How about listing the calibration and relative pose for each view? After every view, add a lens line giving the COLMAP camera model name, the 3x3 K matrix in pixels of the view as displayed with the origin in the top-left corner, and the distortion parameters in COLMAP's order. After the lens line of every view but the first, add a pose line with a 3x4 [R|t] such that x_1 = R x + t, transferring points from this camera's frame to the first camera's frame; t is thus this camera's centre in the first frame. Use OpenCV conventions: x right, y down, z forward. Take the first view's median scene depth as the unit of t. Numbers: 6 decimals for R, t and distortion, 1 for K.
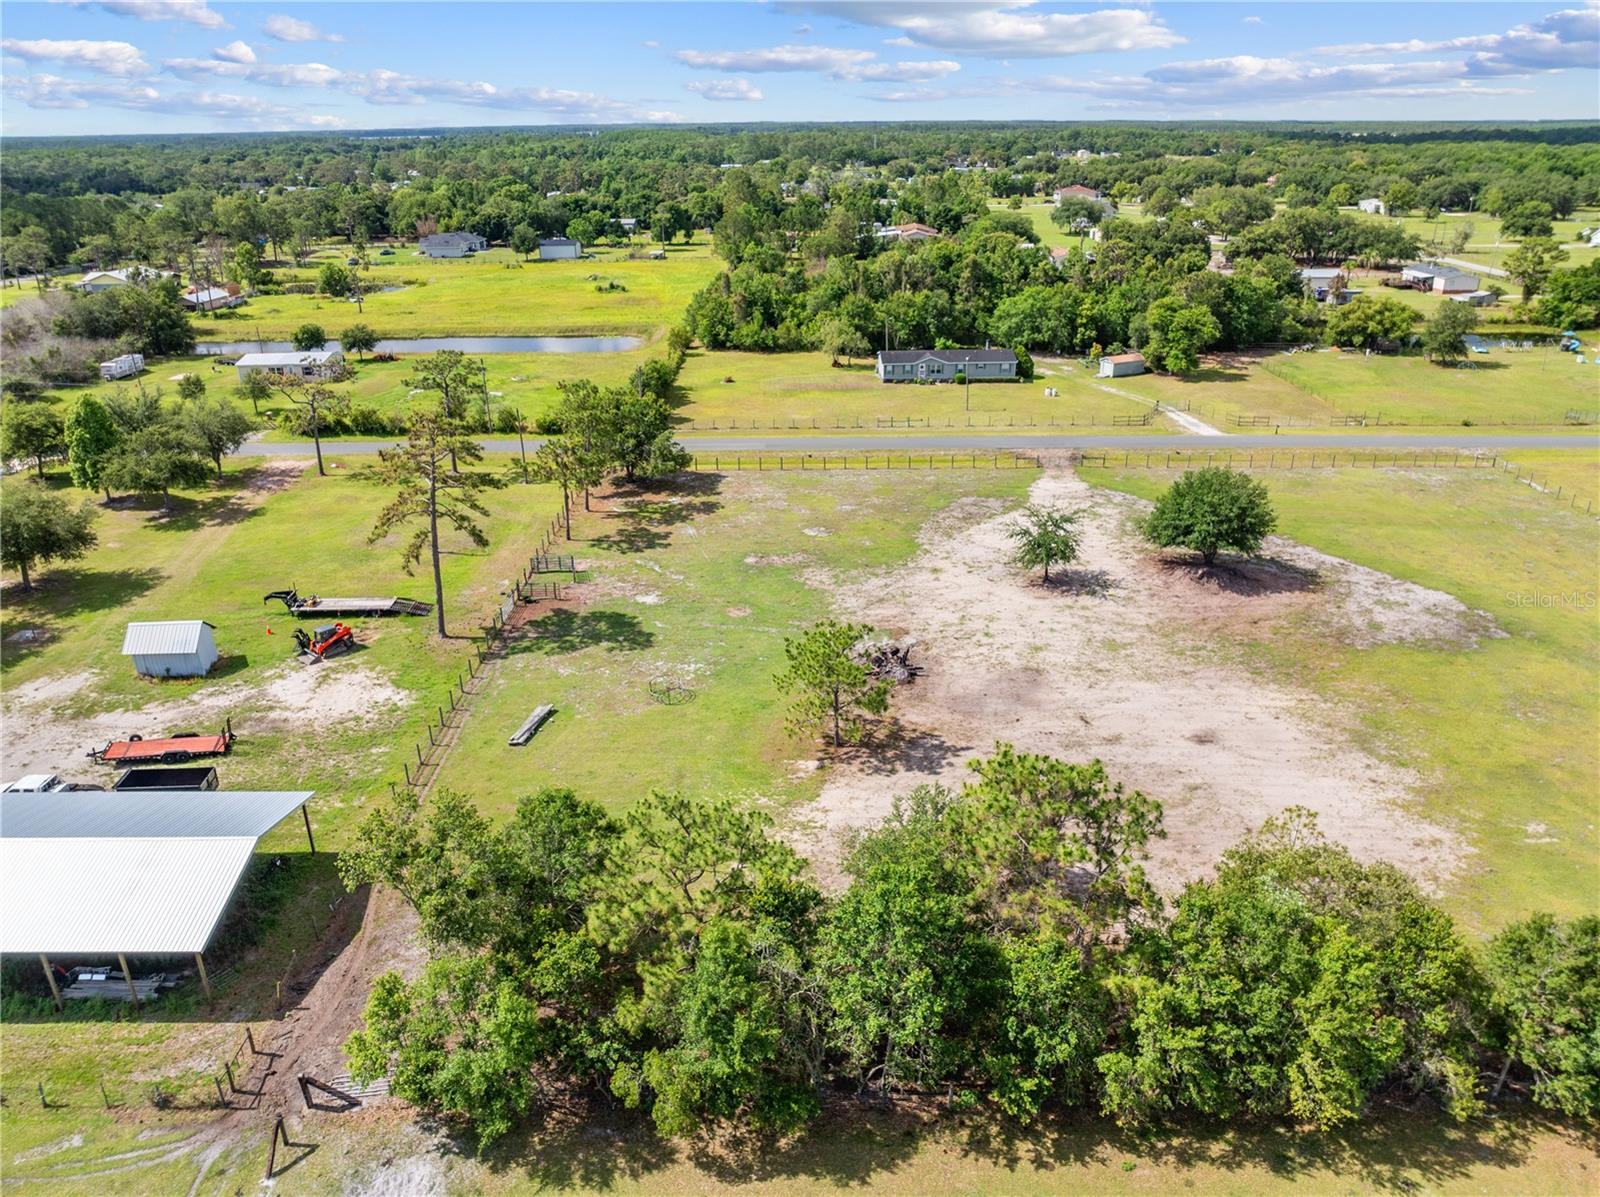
lens RADIAL K [[1123.7, 0, 808.0], [0, 1123.7, 602.4], [0, 0, 1]] dist [-0.039050, 0.007195]
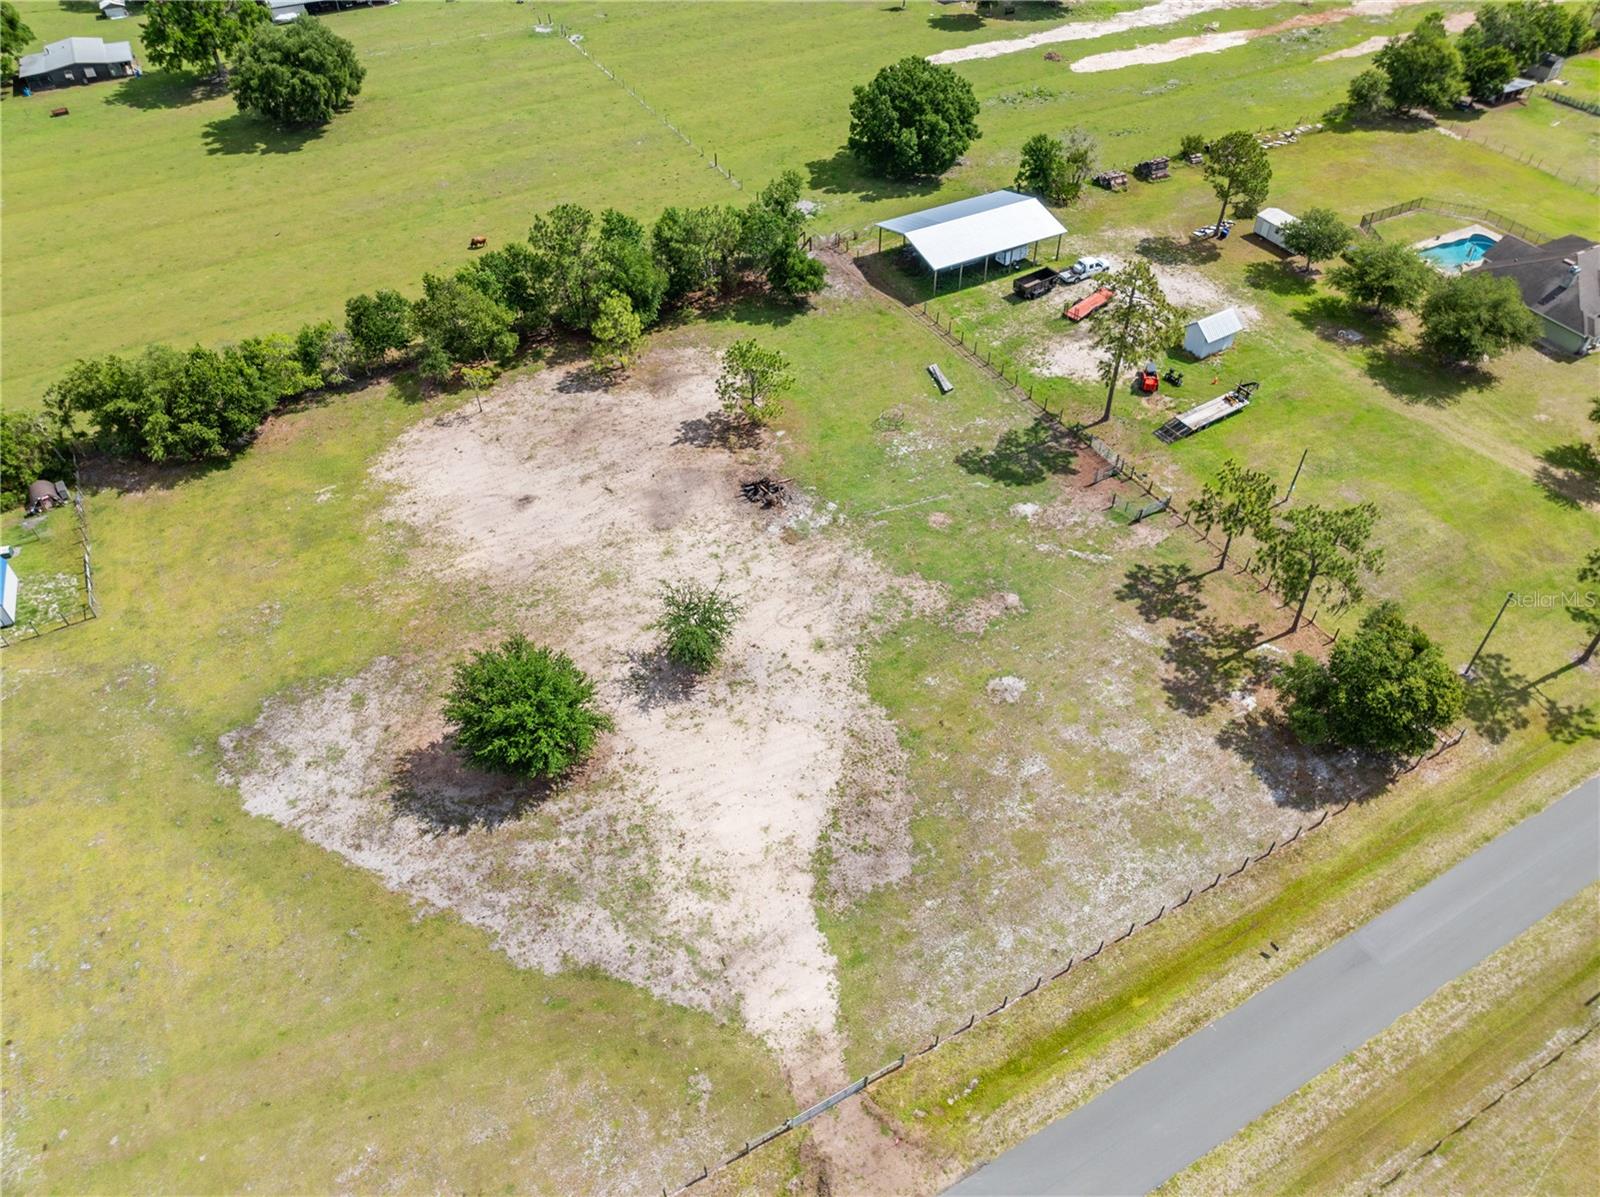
lens RADIAL K [[1123.7, 0, 809.4], [0, 1123.7, 597.9], [0, 0, 1]] dist [-0.039050, 0.007195]
pose [[-0.871884, 0.350844, -0.341652, 0.469598], [-0.183438, 0.412882, 0.892120, -0.956690], [0.454057, 0.840498, -0.295627, 1.395440]]
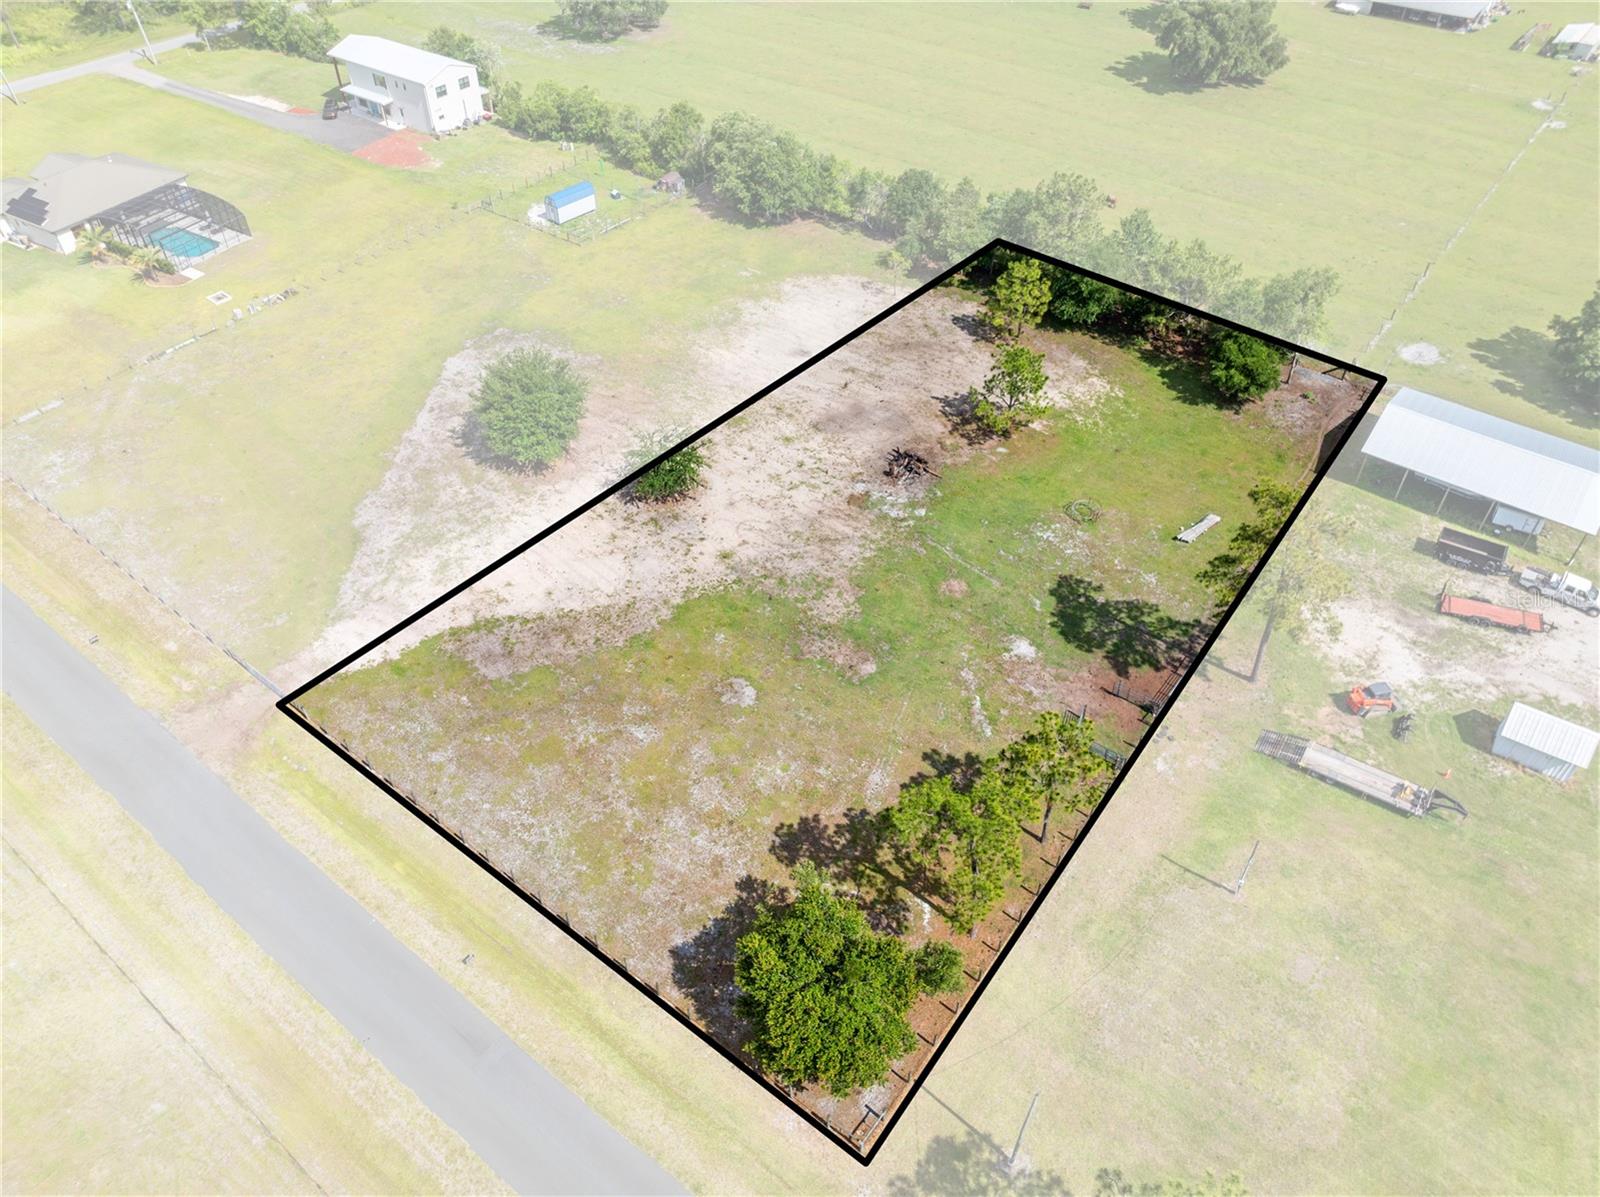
lens RADIAL K [[1123.7, 0, 807.3], [0, 1123.7, 593.5], [0, 0, 1]] dist [-0.039050, 0.007195]
pose [[-0.796658, -0.406373, 0.447434, -0.420126], [0.248896, 0.454025, 0.855518, -0.902398], [-0.550806, 0.792920, -0.260558, 1.396663]]
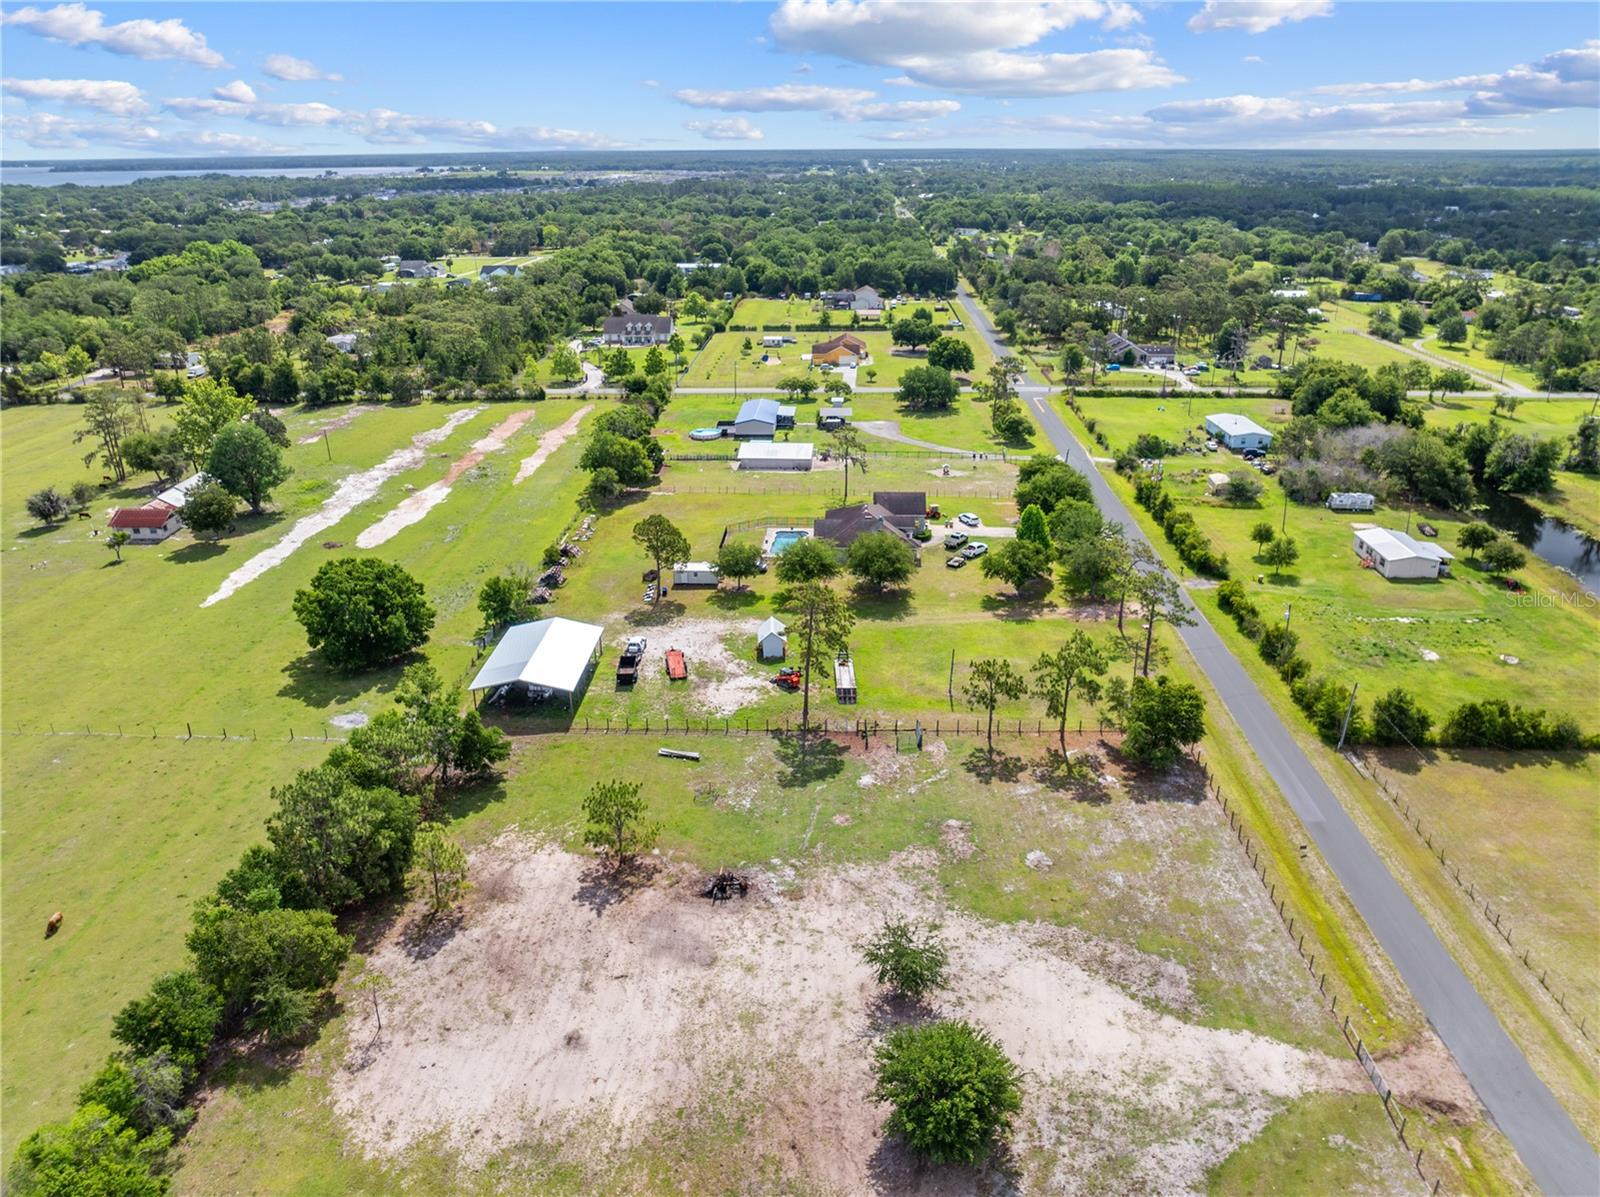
lens RADIAL K [[1123.7, 0, 810.4], [0, 1123.7, 605.1], [0, 0, 1]] dist [-0.039050, 0.007195]
pose [[-0.029909, 0.392901, -0.919094, 1.053356], [-0.391065, 0.841611, 0.372504, -0.683577], [0.919877, 0.370567, 0.128478, 0.751247]]
